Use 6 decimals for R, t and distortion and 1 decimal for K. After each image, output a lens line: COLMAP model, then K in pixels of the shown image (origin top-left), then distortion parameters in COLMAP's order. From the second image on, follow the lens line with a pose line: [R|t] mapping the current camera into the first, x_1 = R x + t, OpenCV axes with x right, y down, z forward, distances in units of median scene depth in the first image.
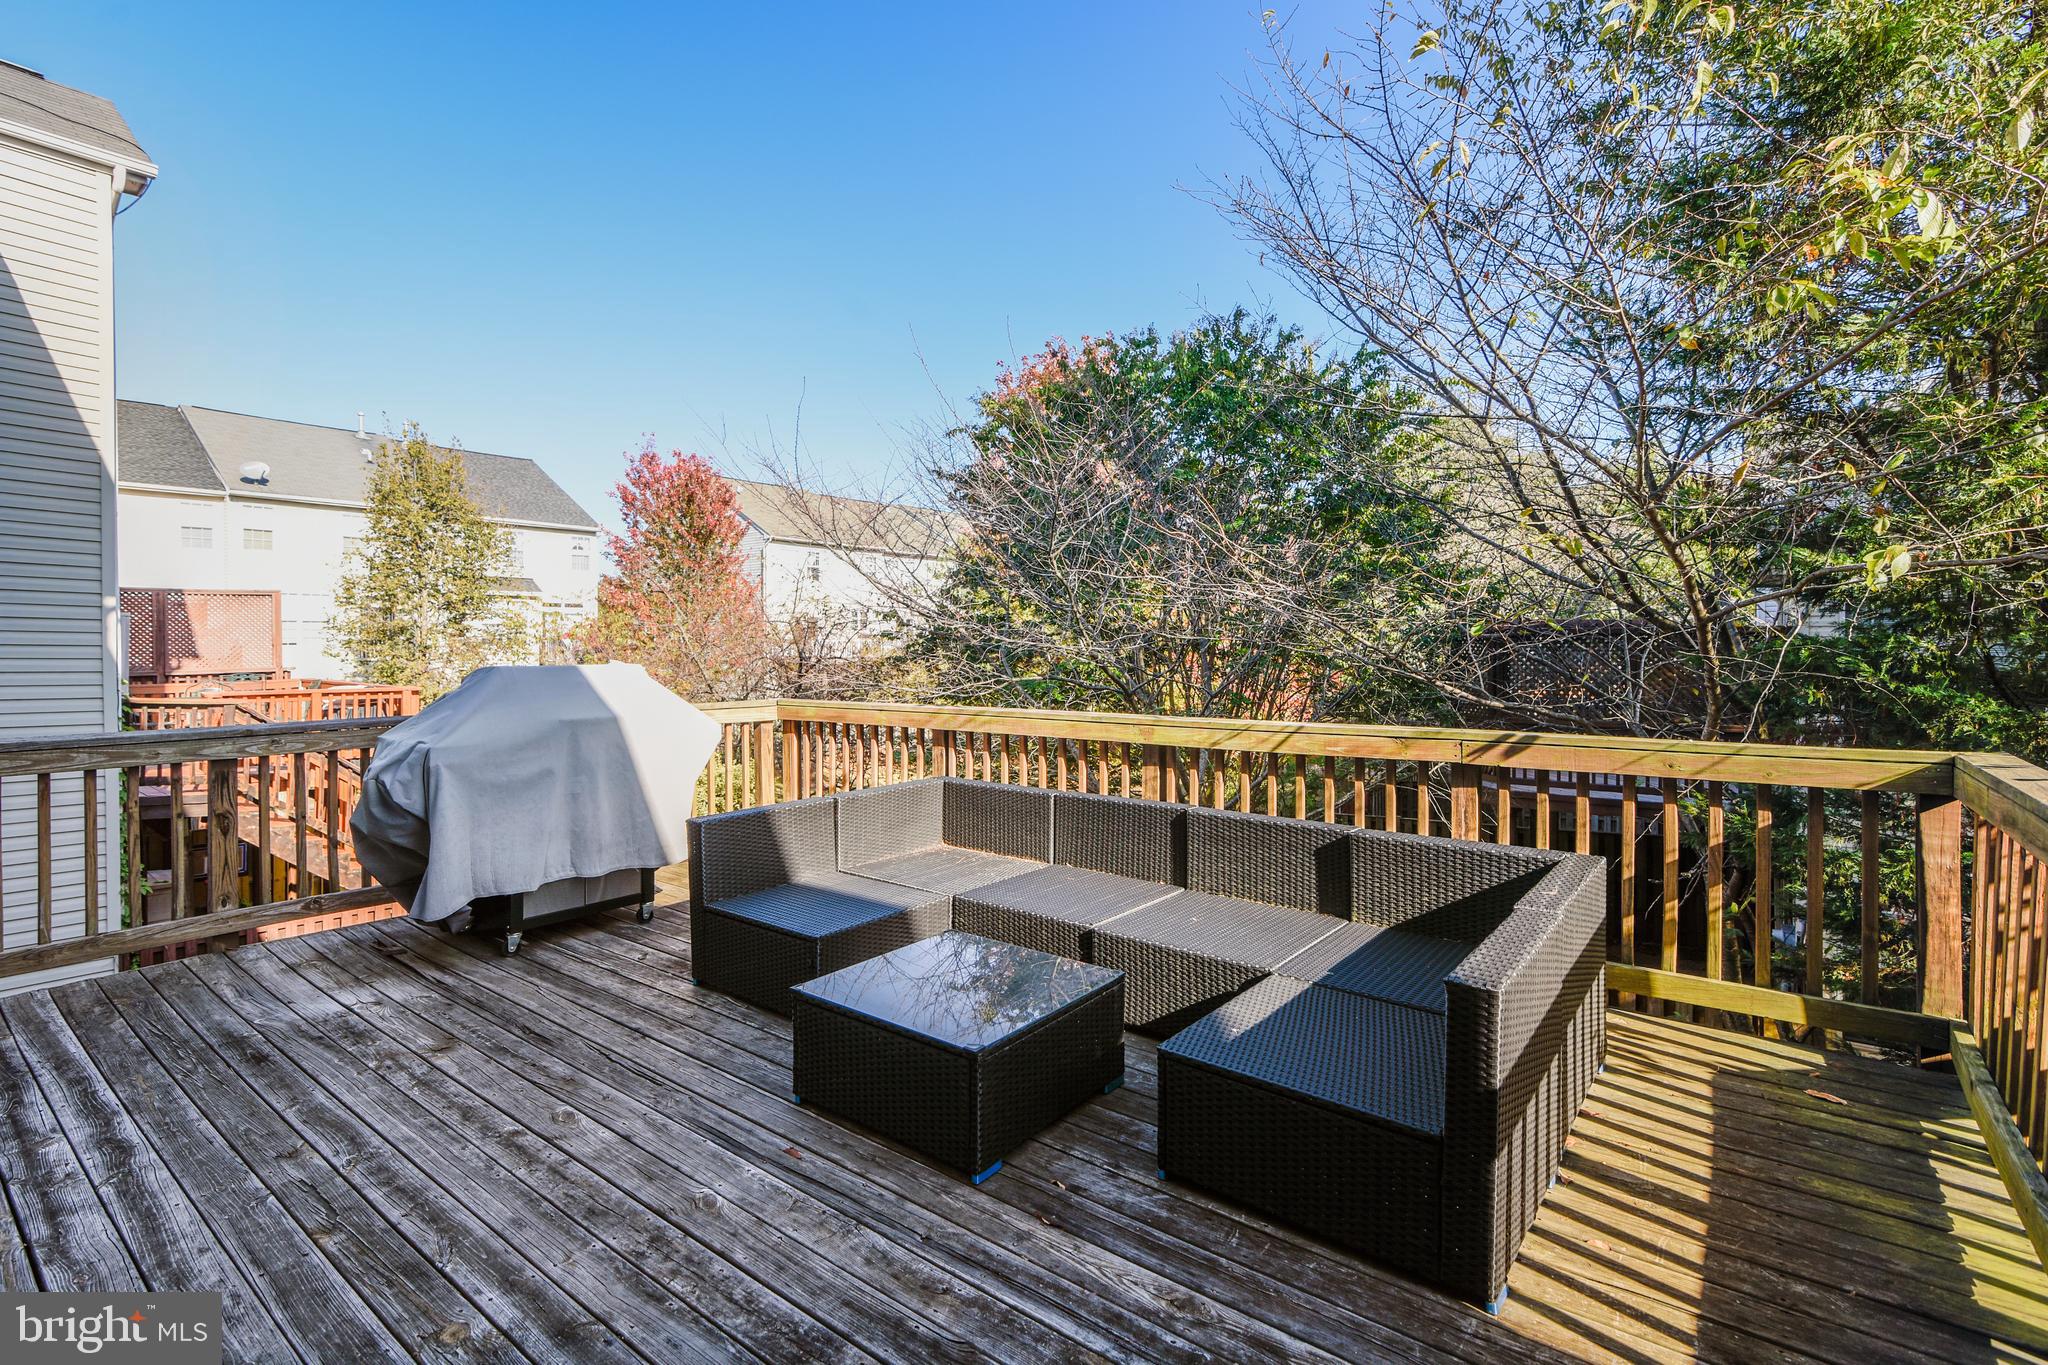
lens RADIAL K [[951.5, 0, 1014.8], [0, 951.5, 643.0], [0, 0, 1]] dist [-0.002922, -0.000418]
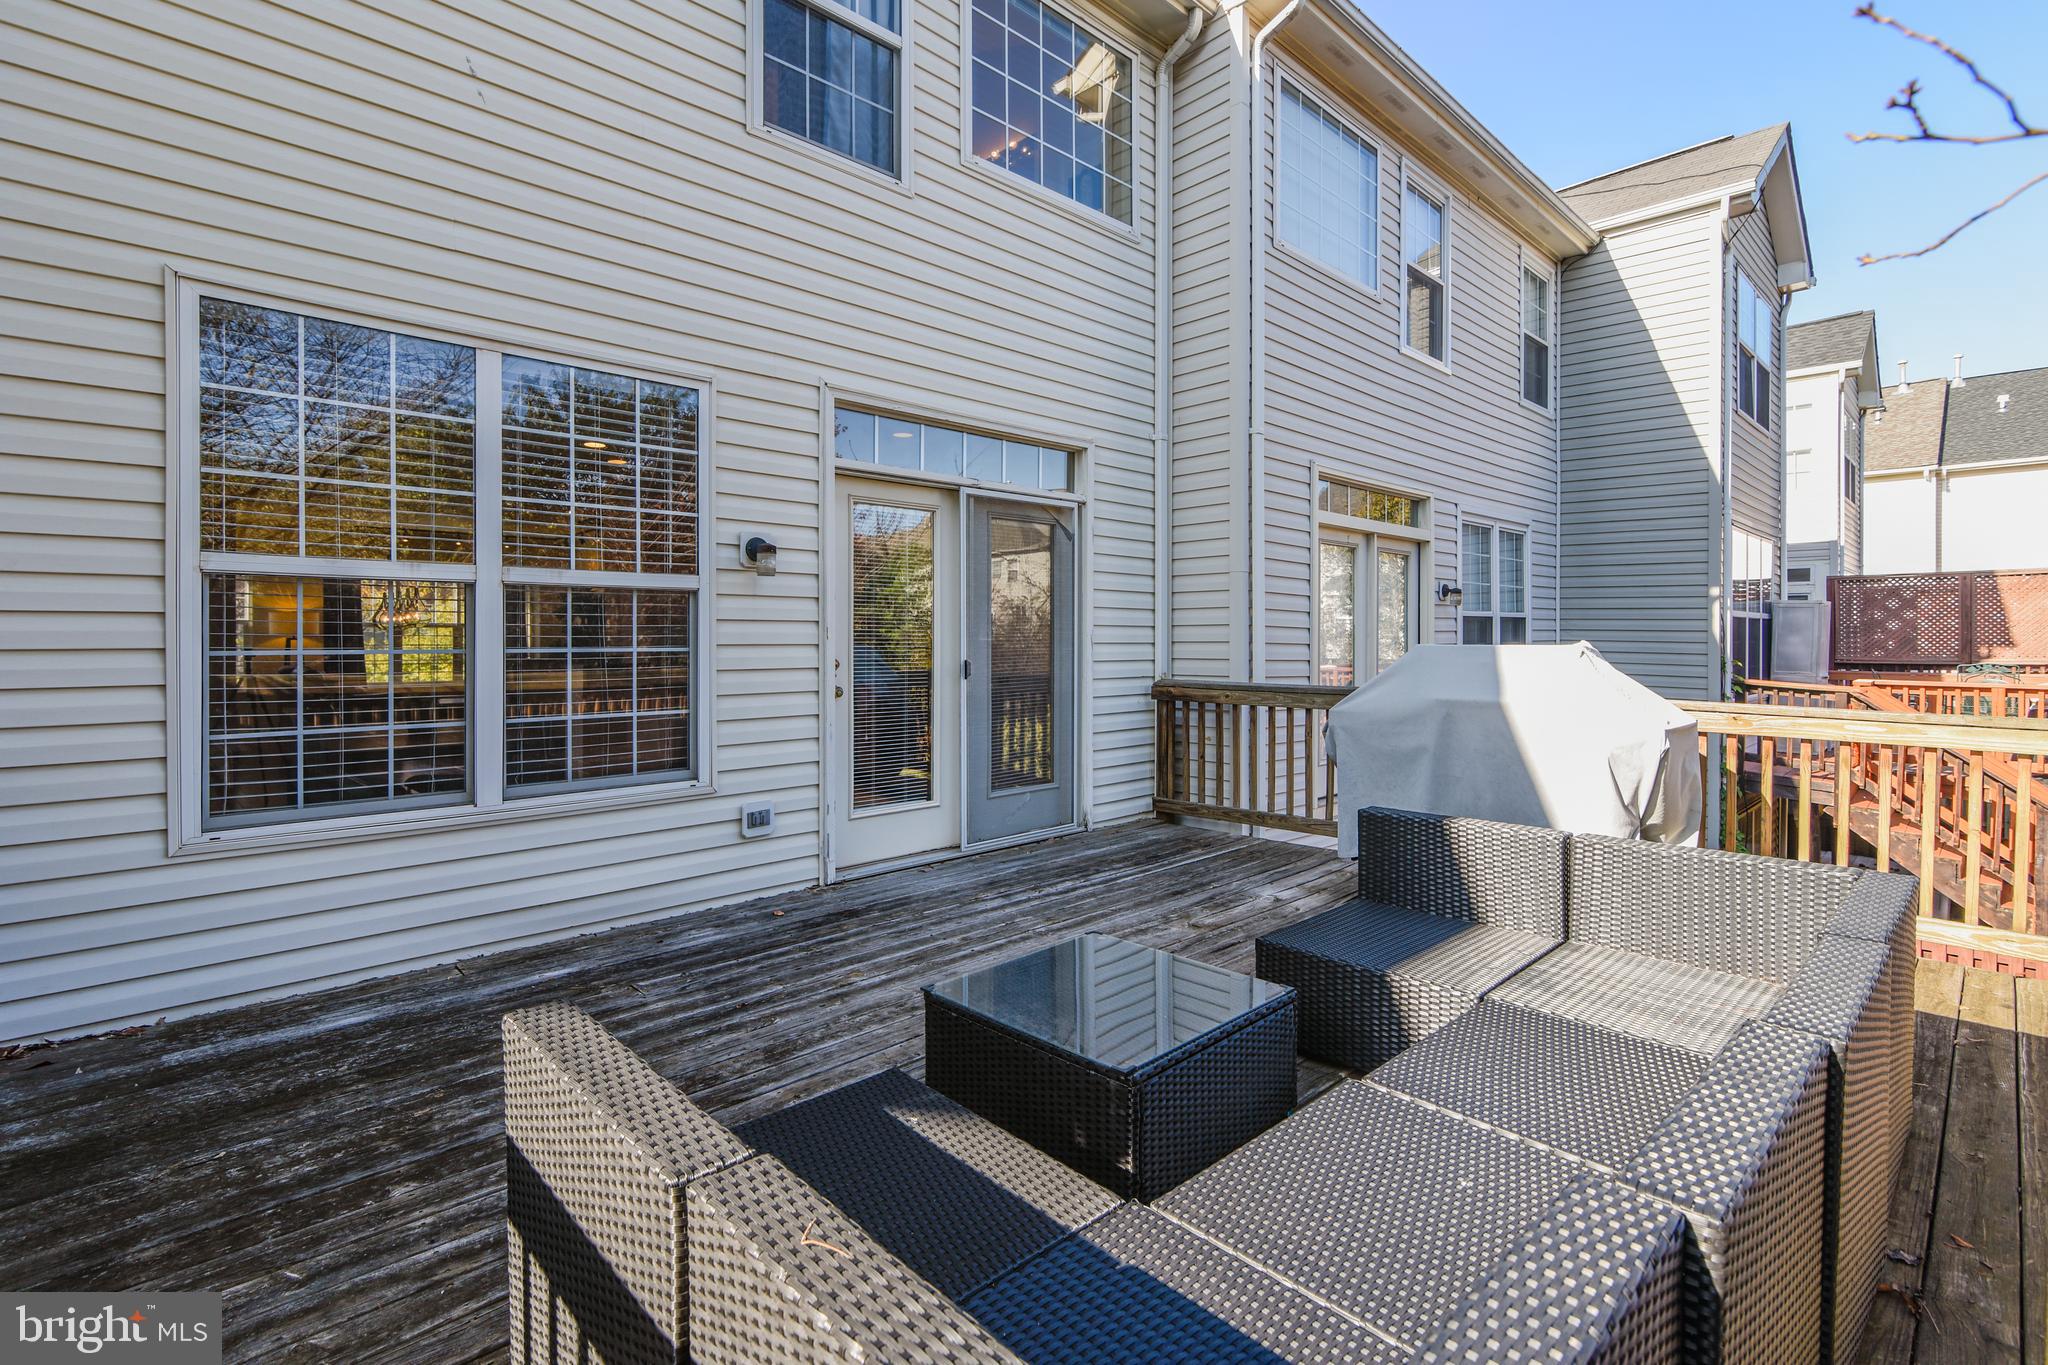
lens RADIAL K [[951.5, 0, 1014.8], [0, 951.5, 643.0], [0, 0, 1]] dist [-0.002922, -0.000418]
pose [[-0.138493, 0.007991, -0.990331, 0.835289], [0.002246, 0.999967, 0.007755, 0.020024], [0.990361, -0.001150, -0.138506, 1.028148]]
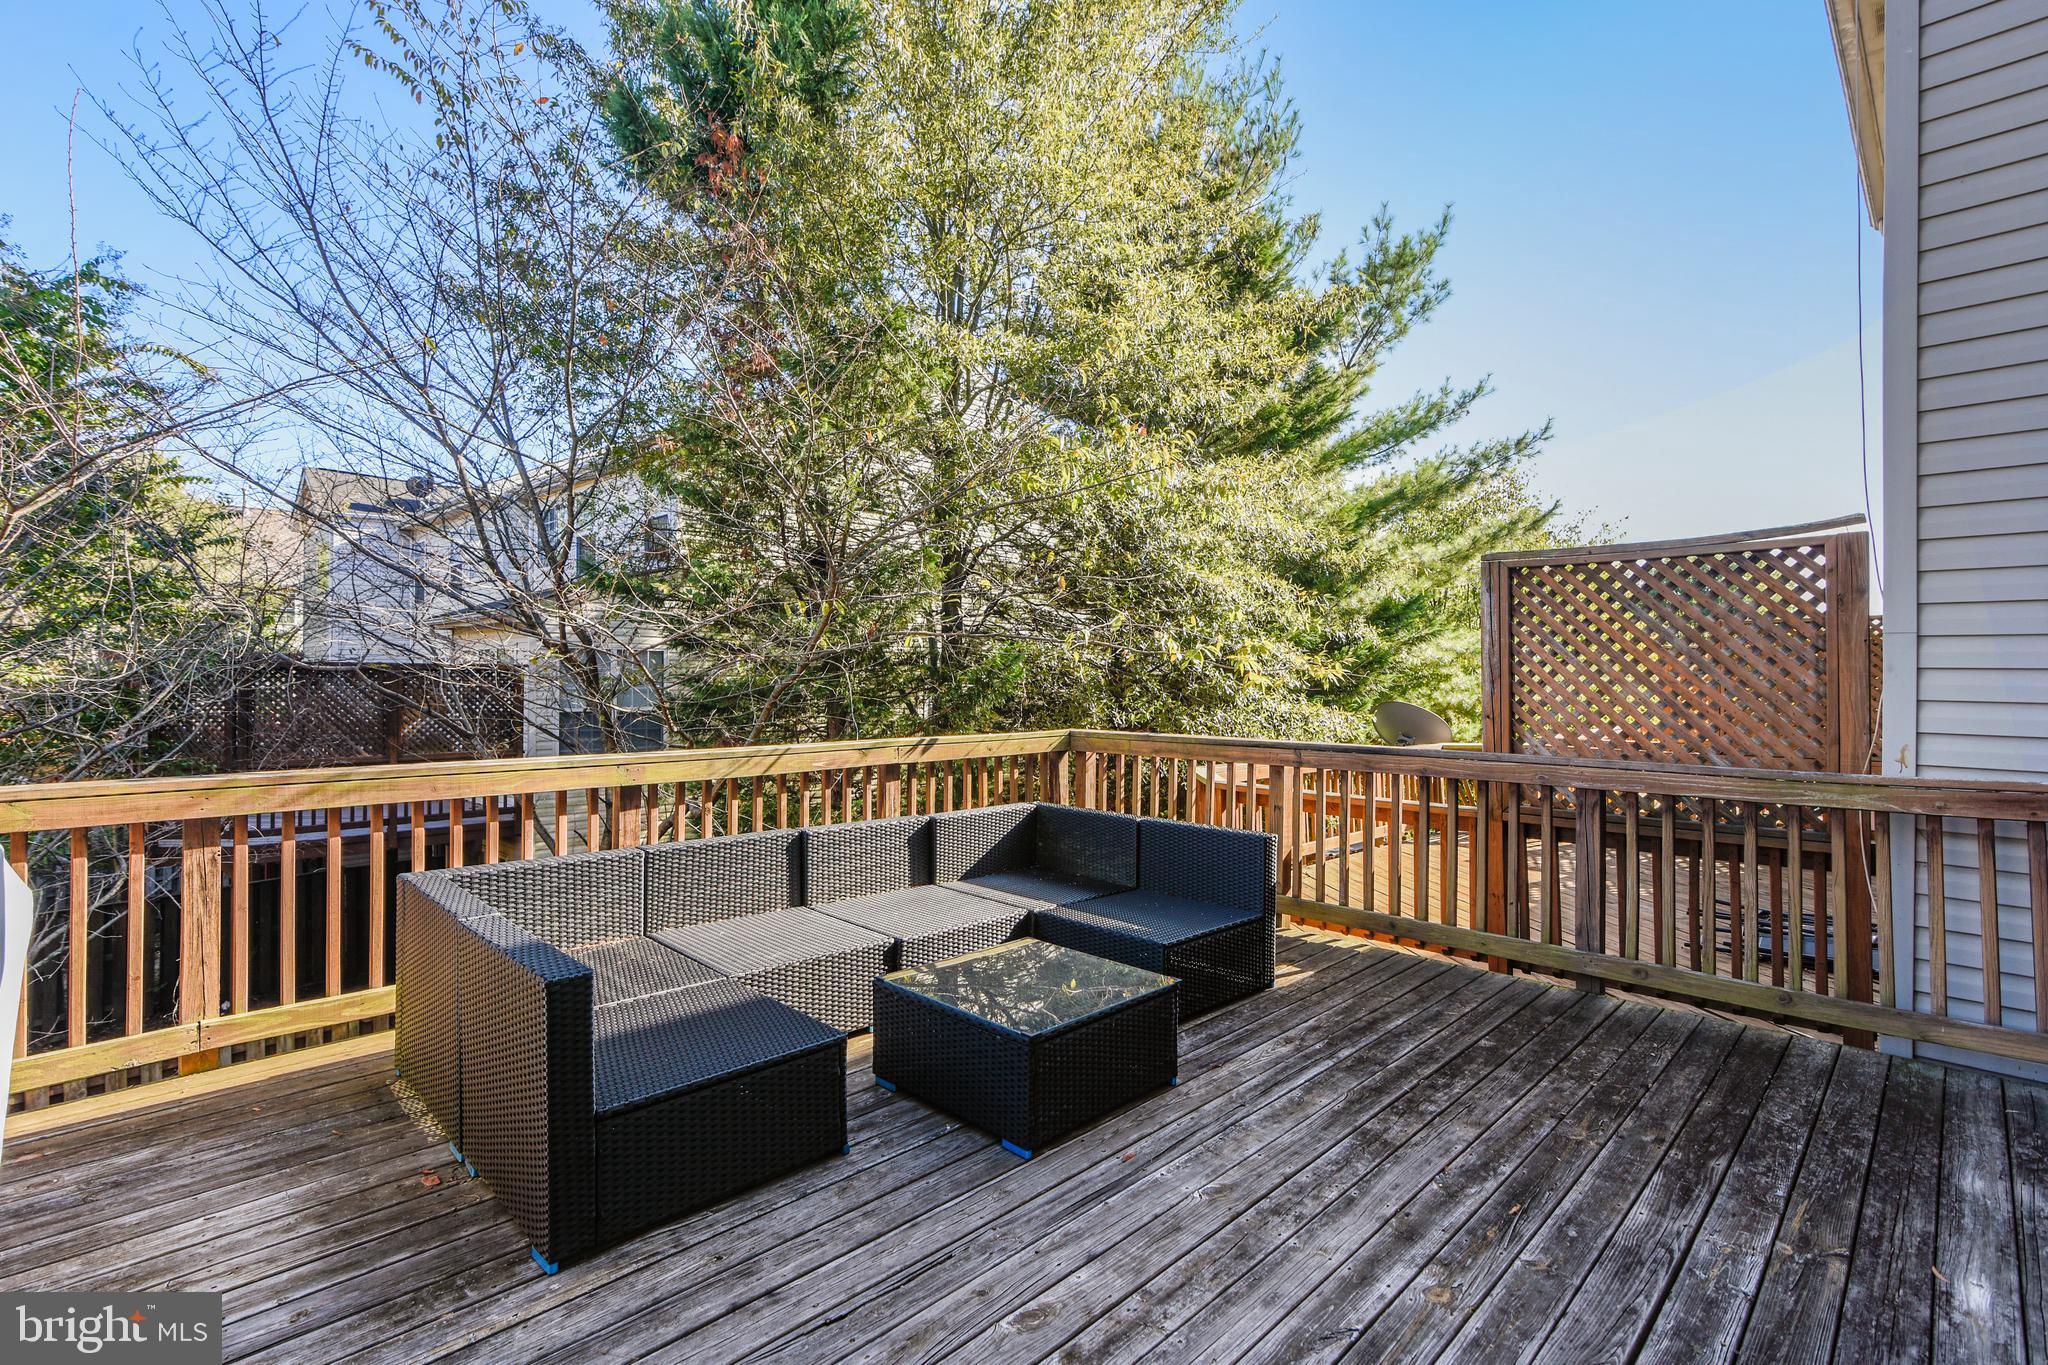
lens RADIAL K [[942.3, 0, 1020.3], [0, 942.3, 687.0], [0, 0, 1]] dist [-0.002648, -0.000169]
pose [[0.118910, -0.001655, 0.992904, -1.113286], [-0.007858, 0.999966, 0.002608, 0.017435], [-0.992874, -0.008112, 0.118893, 0.874434]]
